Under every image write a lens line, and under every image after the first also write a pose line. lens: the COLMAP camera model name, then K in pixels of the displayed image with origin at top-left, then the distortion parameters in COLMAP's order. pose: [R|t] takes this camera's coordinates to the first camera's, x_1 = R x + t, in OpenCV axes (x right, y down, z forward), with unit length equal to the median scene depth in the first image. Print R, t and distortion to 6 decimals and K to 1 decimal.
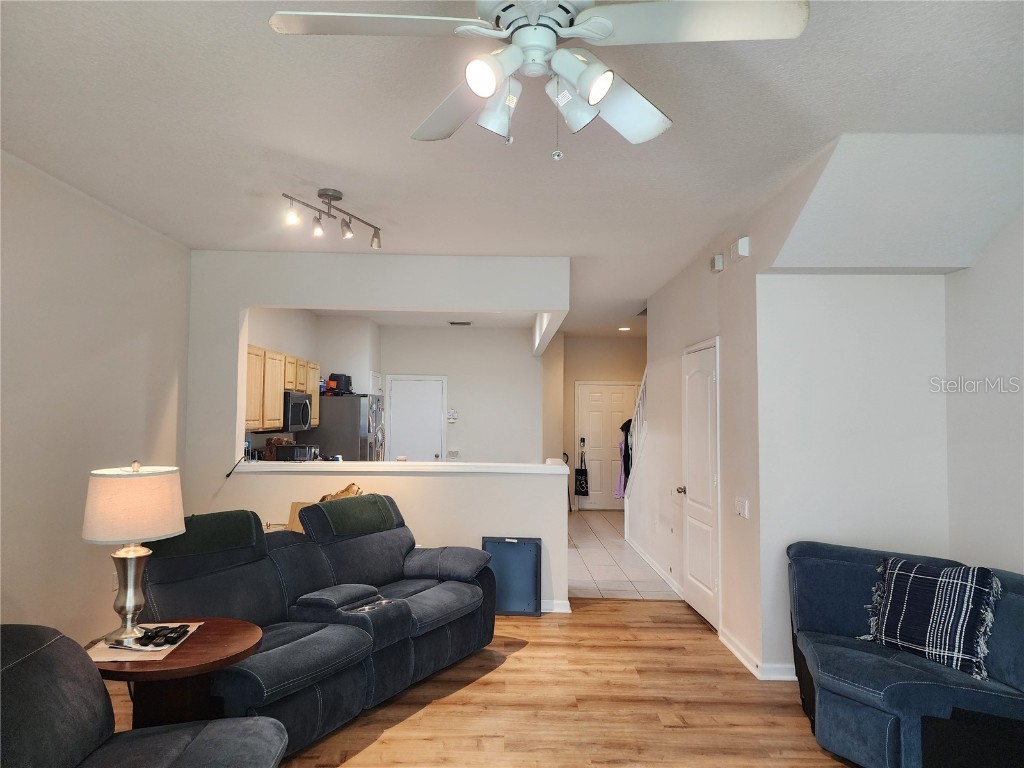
lens RADIAL K [[686.6, 0, 510.2], [0, 686.6, 385.7], [0, 0, 1]] dist [0.000081, 0.000119]
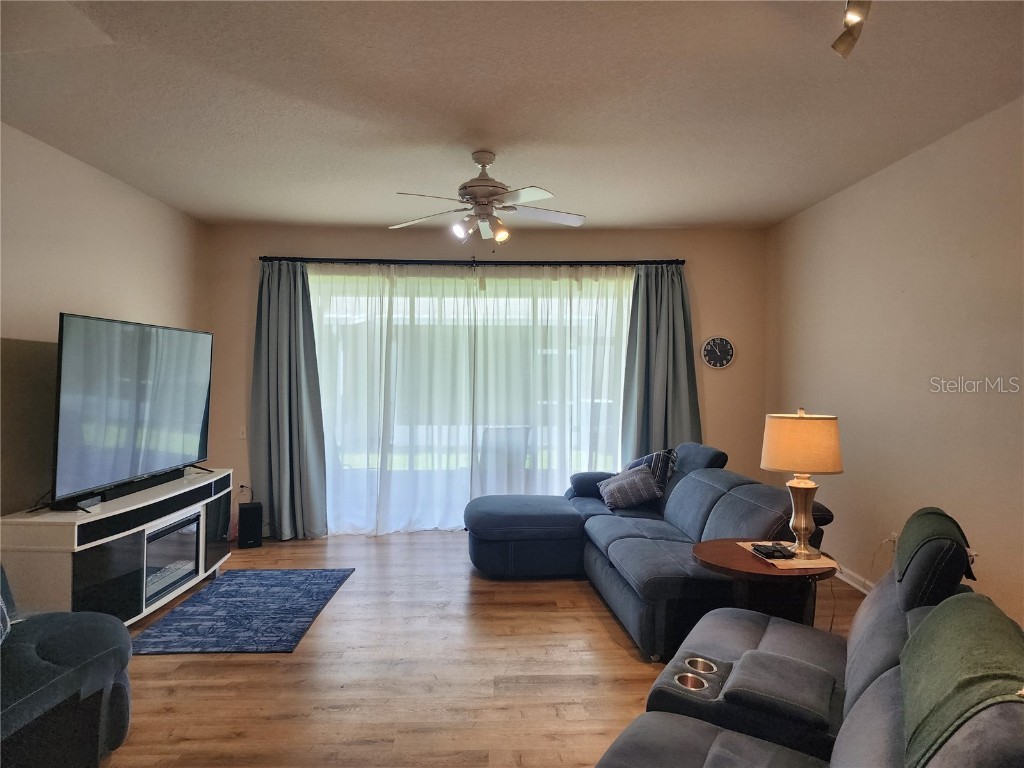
lens RADIAL K [[686.6, 0, 512.9], [0, 686.6, 383.5], [0, 0, 1]] dist [0.000081, 0.000119]
pose [[-0.999644, -0.015473, -0.021715, -0.013170], [-0.013748, 0.996900, -0.077469, 0.135592], [0.022847, -0.077143, -0.996758, 1.921899]]
